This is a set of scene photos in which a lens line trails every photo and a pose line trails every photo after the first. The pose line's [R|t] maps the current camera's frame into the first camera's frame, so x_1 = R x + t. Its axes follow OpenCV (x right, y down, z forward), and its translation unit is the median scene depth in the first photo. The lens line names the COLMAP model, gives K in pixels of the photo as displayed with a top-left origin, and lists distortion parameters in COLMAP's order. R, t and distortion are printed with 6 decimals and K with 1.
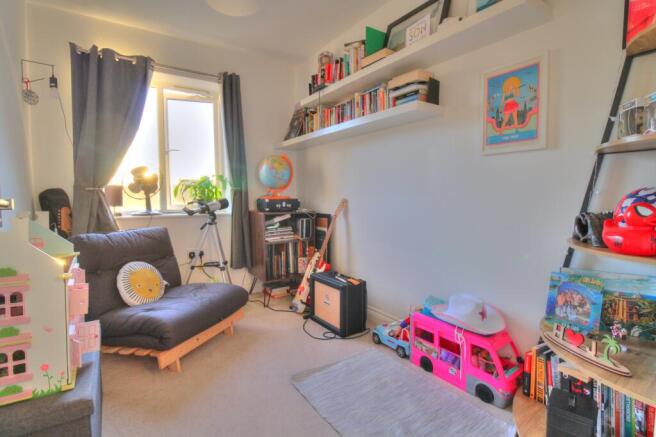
lens RADIAL K [[303.5, 0, 332.1], [0, 303.5, 213.0], [0, 0, 1]] dist [-0.000491, -0.010251]
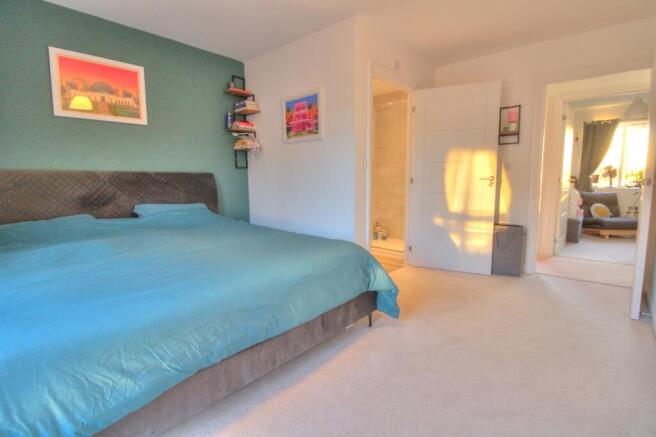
lens RADIAL K [[303.5, 0, 332.1], [0, 303.5, 213.0], [0, 0, 1]] dist [-0.000491, -0.010251]
pose [[0.204087, 0.107169, -0.973069, 1.224429], [-0.048171, 0.993885, 0.099358, 0.077136], [0.977767, 0.026596, 0.208002, -1.548053]]
